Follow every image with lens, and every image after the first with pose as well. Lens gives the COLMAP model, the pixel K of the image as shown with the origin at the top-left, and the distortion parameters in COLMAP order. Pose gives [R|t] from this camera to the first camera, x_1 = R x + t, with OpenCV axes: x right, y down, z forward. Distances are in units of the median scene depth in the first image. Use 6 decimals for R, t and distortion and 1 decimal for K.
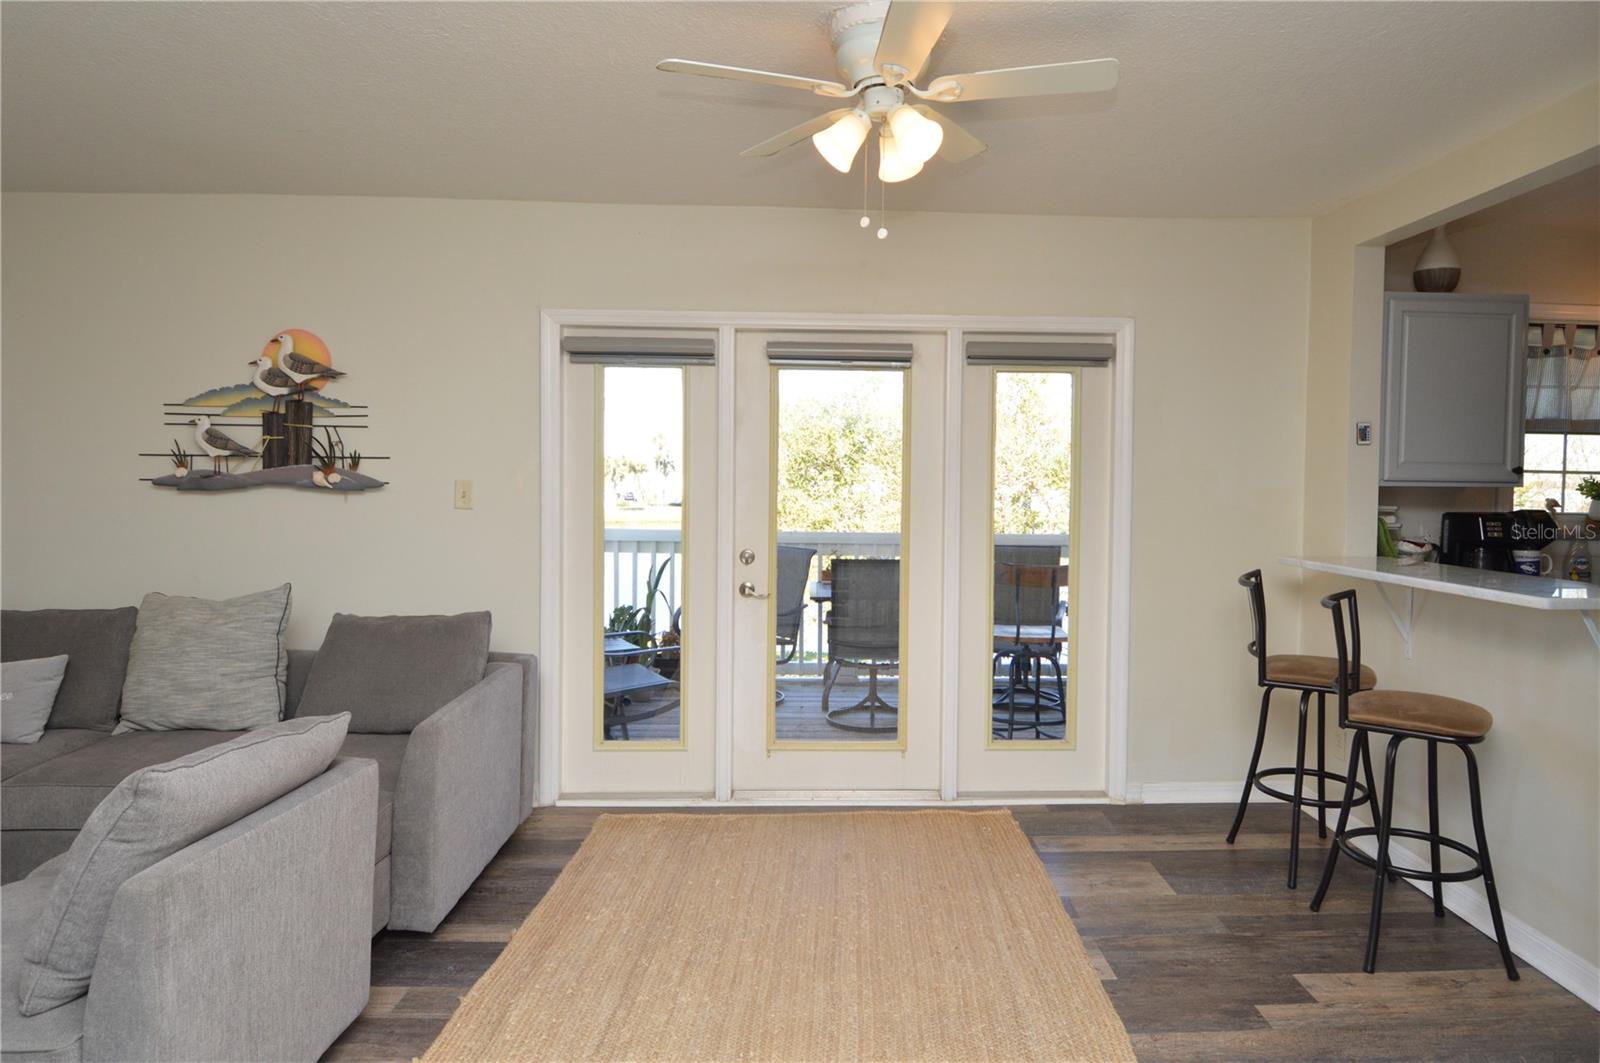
lens RADIAL K [[901.9, 0, 849.7], [0, 901.9, 499.7], [0, 0, 1]] dist [0.004171, -0.024731]
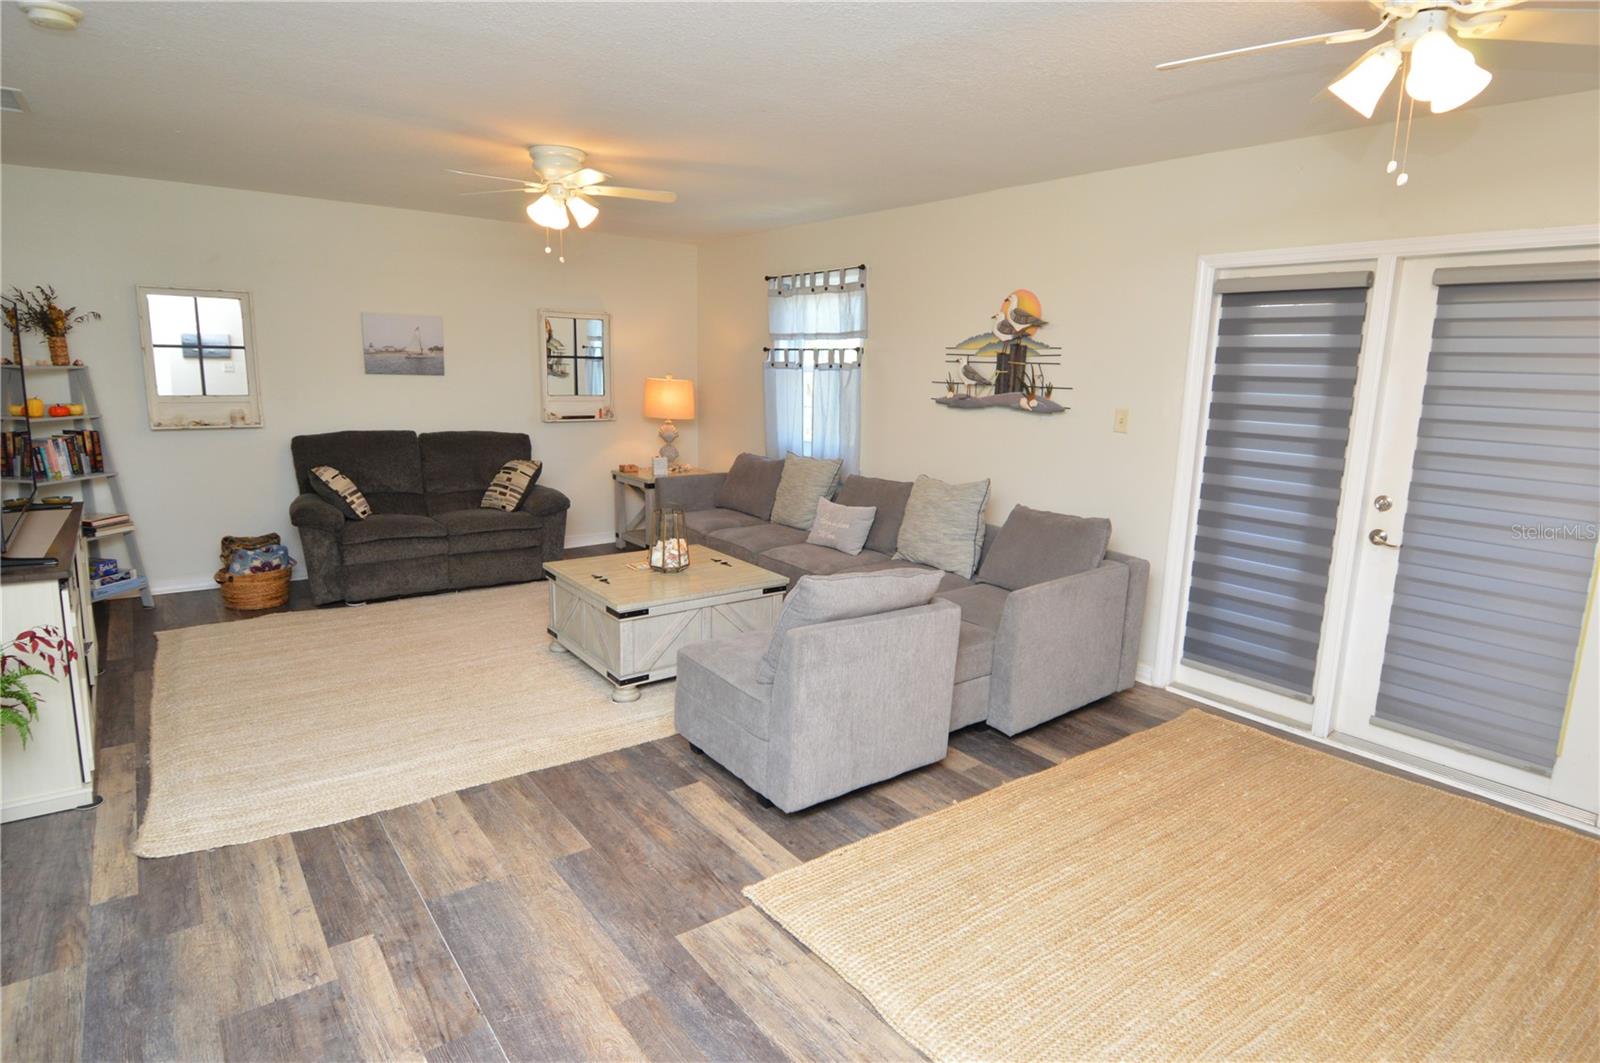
lens RADIAL K [[842.2, 0, 812.1], [0, 842.2, 518.9], [0, 0, 1]] dist [0.021392, -0.031114]
pose [[0.582435, 0.152373, -0.798468, 0.264057], [-0.036731, 0.986204, 0.161405, -0.044929], [0.812047, -0.064680, 0.579997, -0.005323]]
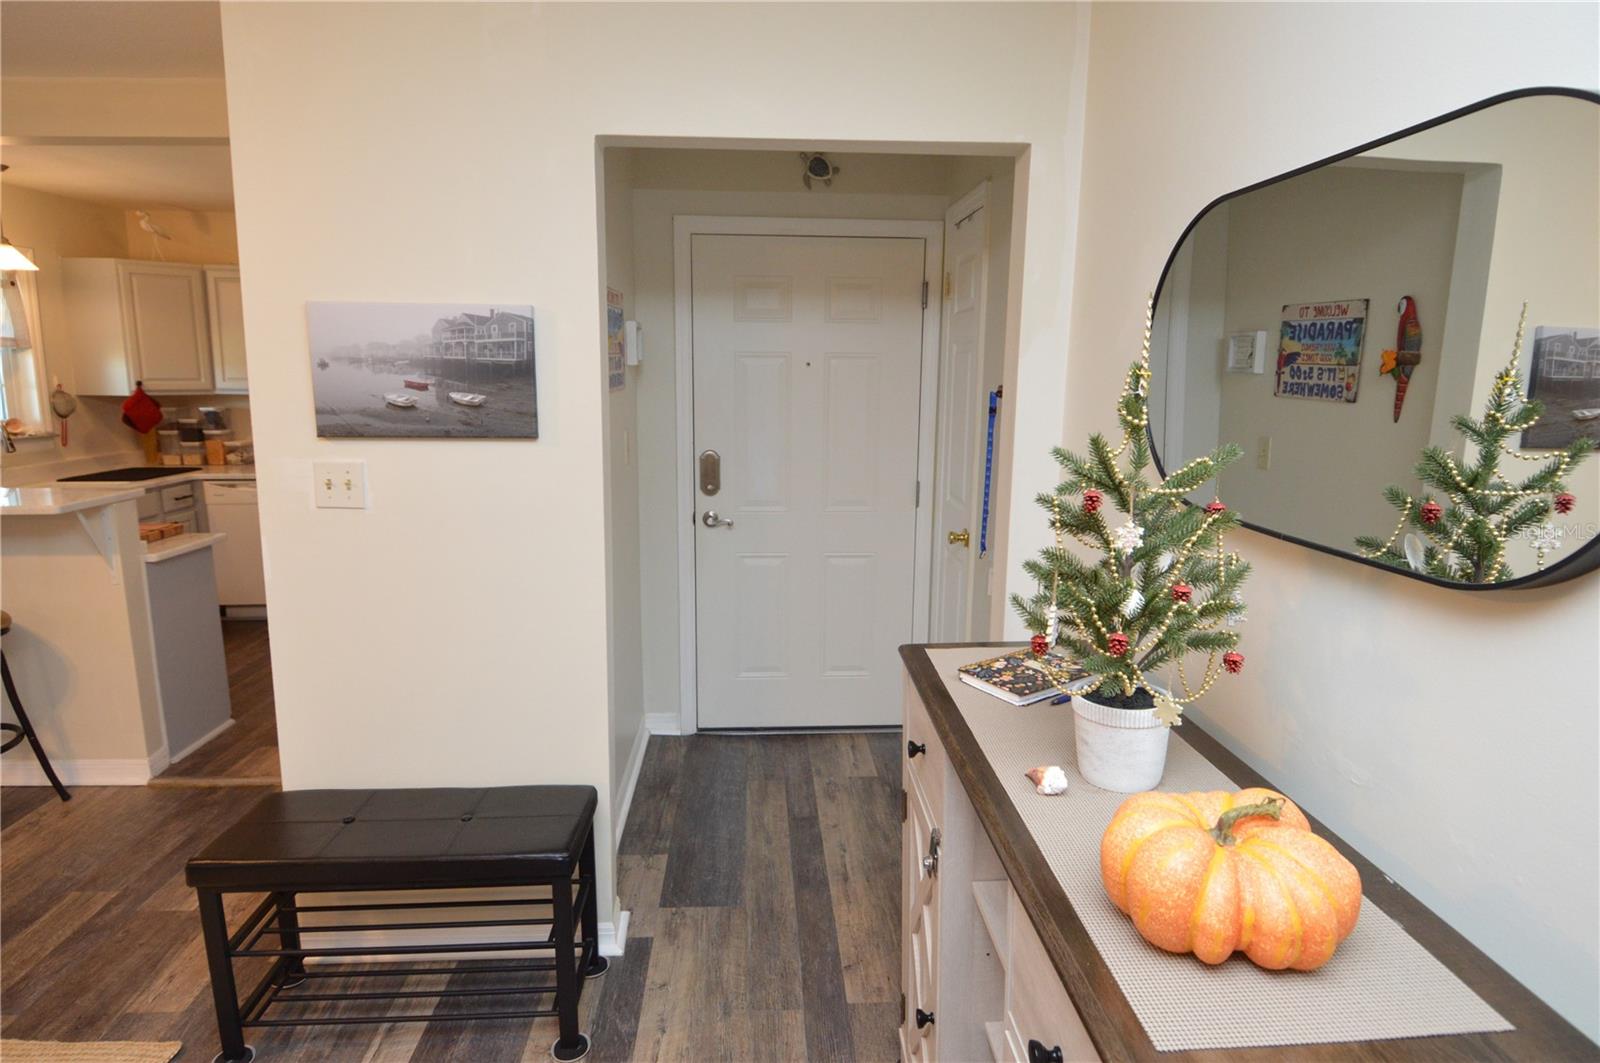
lens RADIAL K [[887.4, 0, 805.8], [0, 887.4, 524.7], [0, 0, 1]] dist [0.023437, -0.035603]
pose [[-0.010881, -0.181046, 0.983415, -0.297525], [0.012917, 0.983365, 0.181179, -0.051891], [-0.999857, 0.014674, -0.008361, -0.036412]]
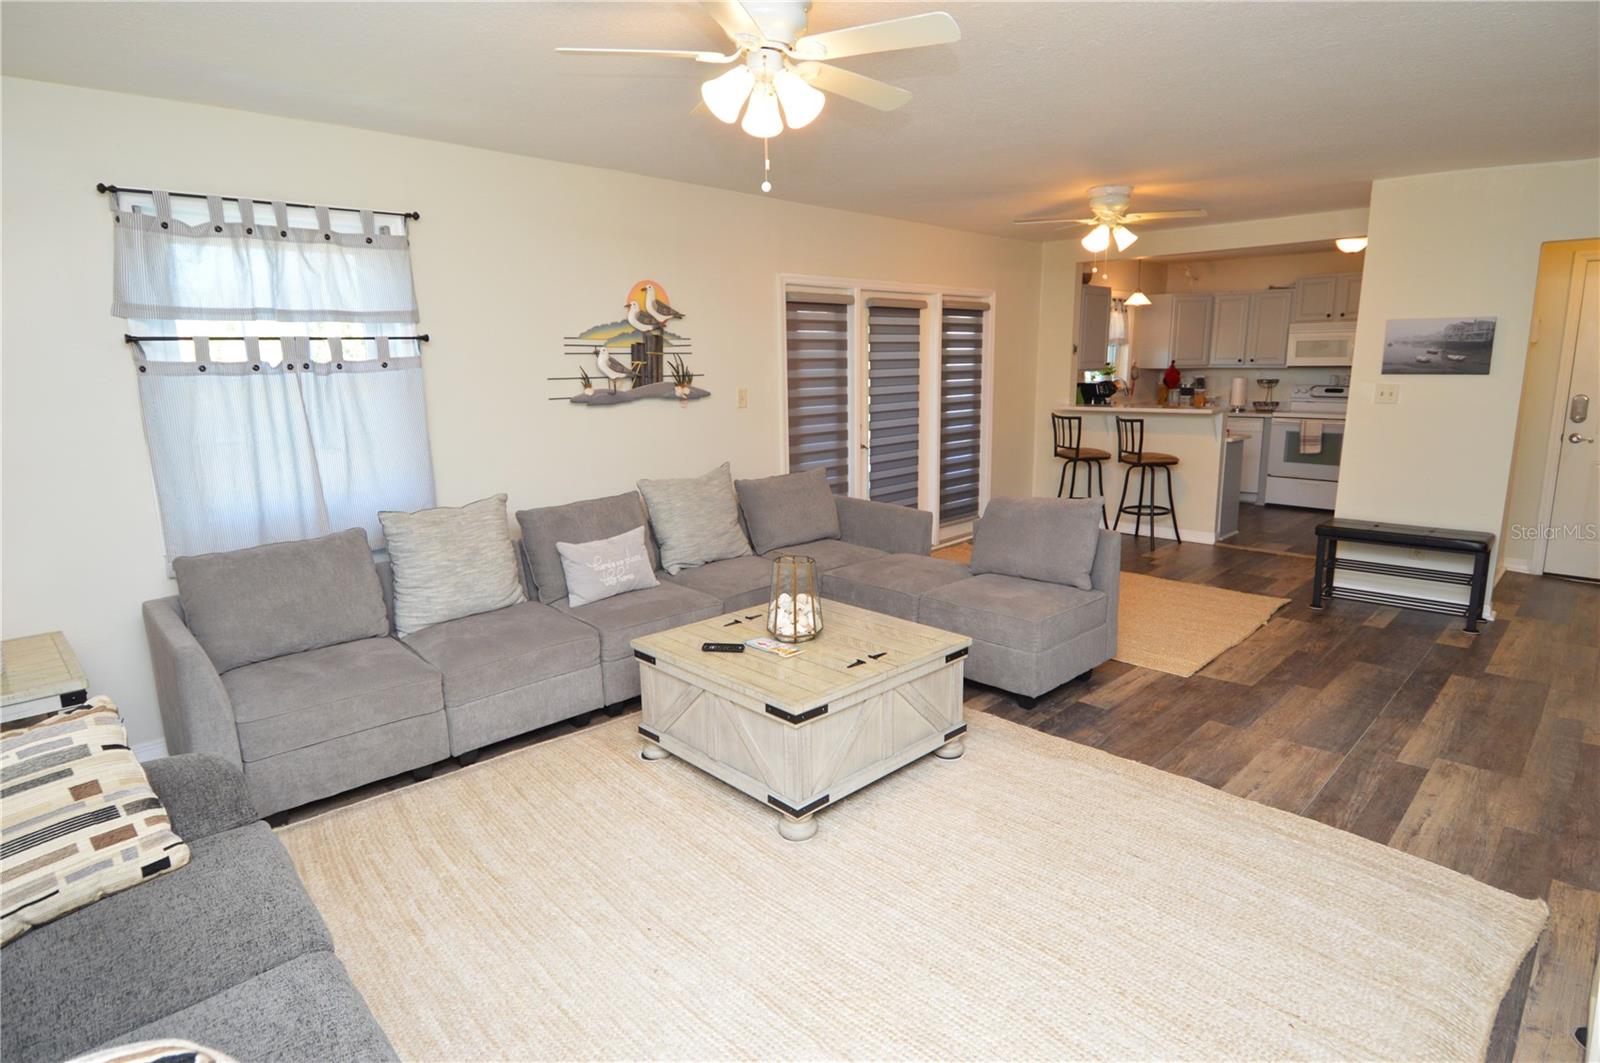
lens RADIAL K [[842.2, 0, 812.1], [0, 842.2, 518.9], [0, 0, 1]] dist [0.021392, -0.031114]
pose [[0.737329, -0.145904, 0.659589, -1.341023], [0.037781, 0.983775, 0.175382, -0.051261], [-0.674476, -0.104394, 0.730879, -0.129729]]
